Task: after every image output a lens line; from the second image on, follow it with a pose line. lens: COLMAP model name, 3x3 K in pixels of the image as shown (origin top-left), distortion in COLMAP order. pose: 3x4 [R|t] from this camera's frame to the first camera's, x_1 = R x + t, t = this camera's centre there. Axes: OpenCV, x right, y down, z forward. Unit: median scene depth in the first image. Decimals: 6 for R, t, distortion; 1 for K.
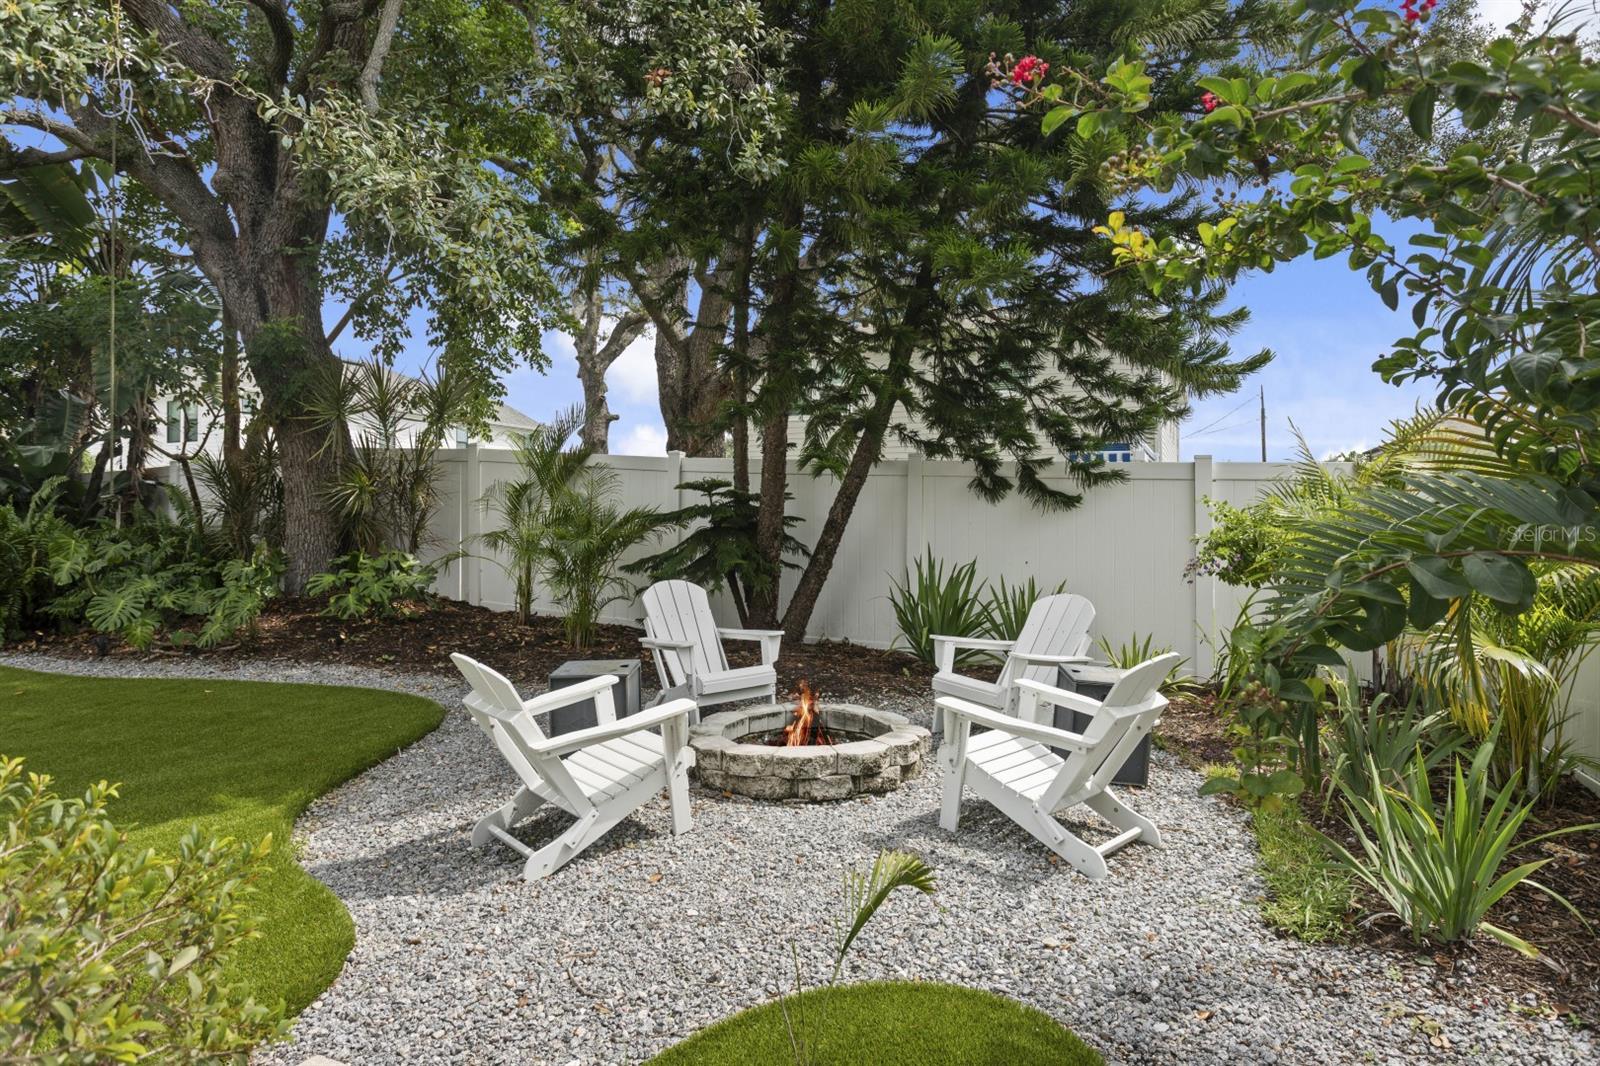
lens RADIAL K [[878.8, 0, 800.0], [0, 878.8, 533.0], [0, 0, 1]] dist [-0.003008, 0.000365]
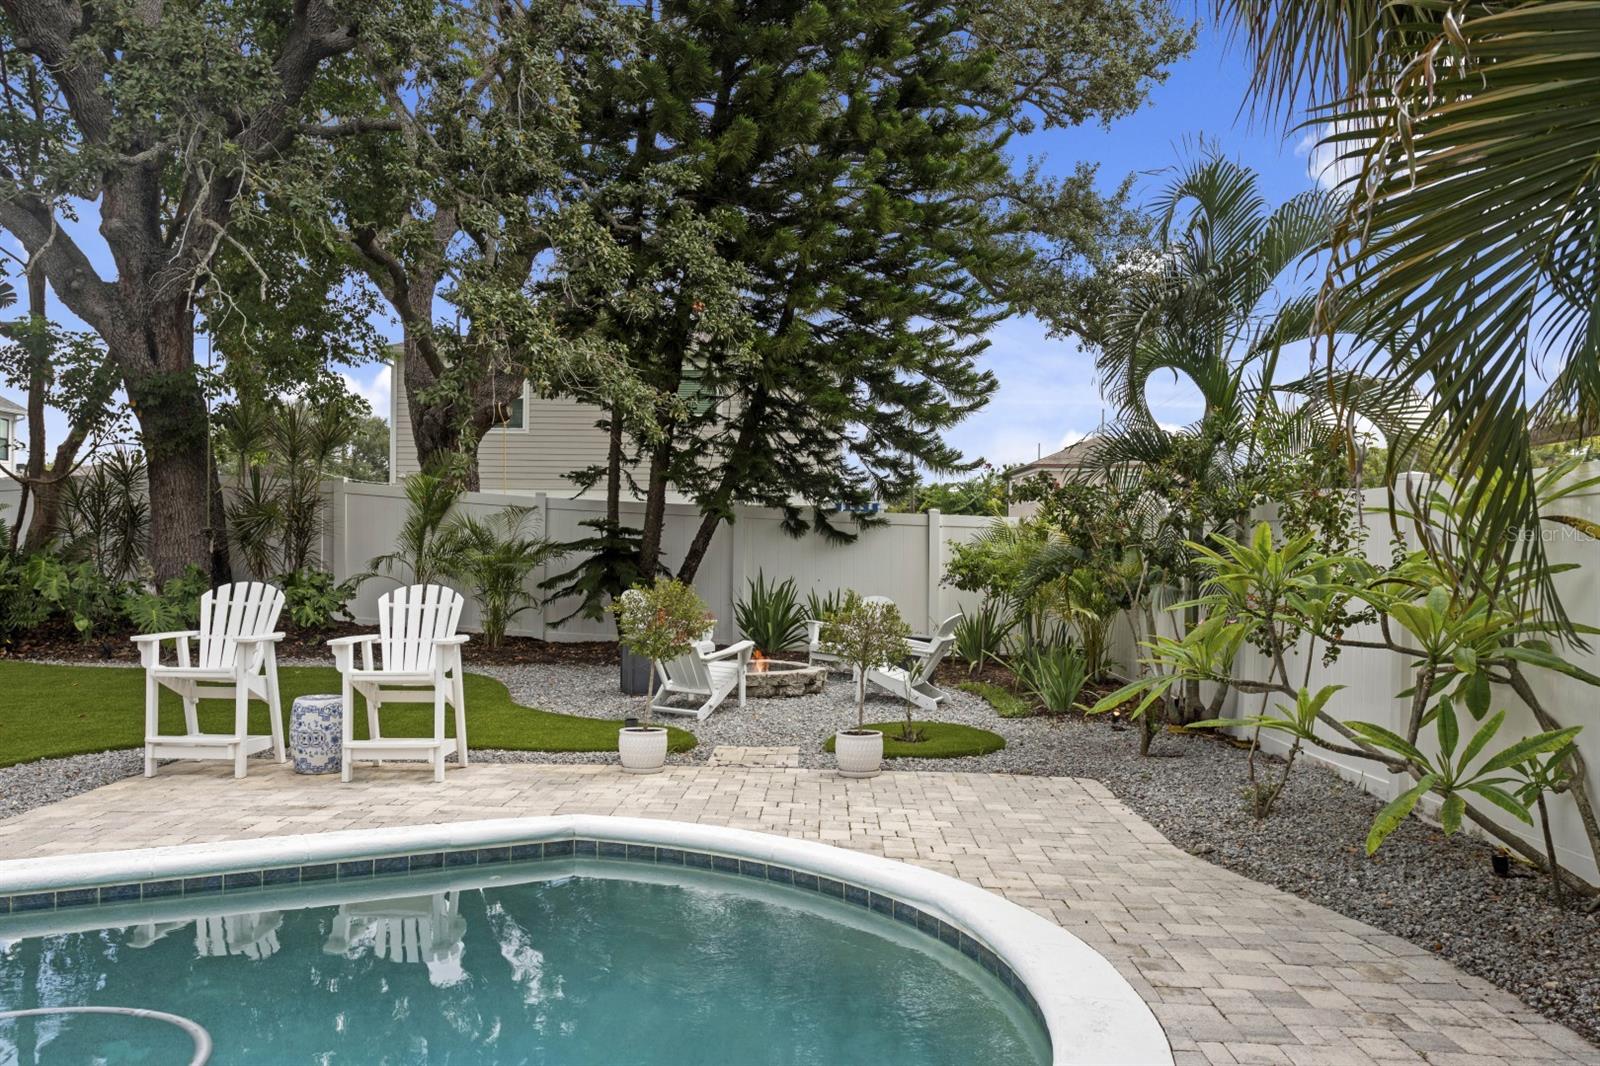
lens RADIAL K [[878.8, 0, 800.0], [0, 878.8, 533.0], [0, 0, 1]] dist [-0.003008, 0.000365]
pose [[0.945485, 0.016708, 0.325236, -0.260281], [-0.006432, 0.999446, -0.032645, 0.002931], [-0.325602, 0.028773, 0.945069, -0.373050]]
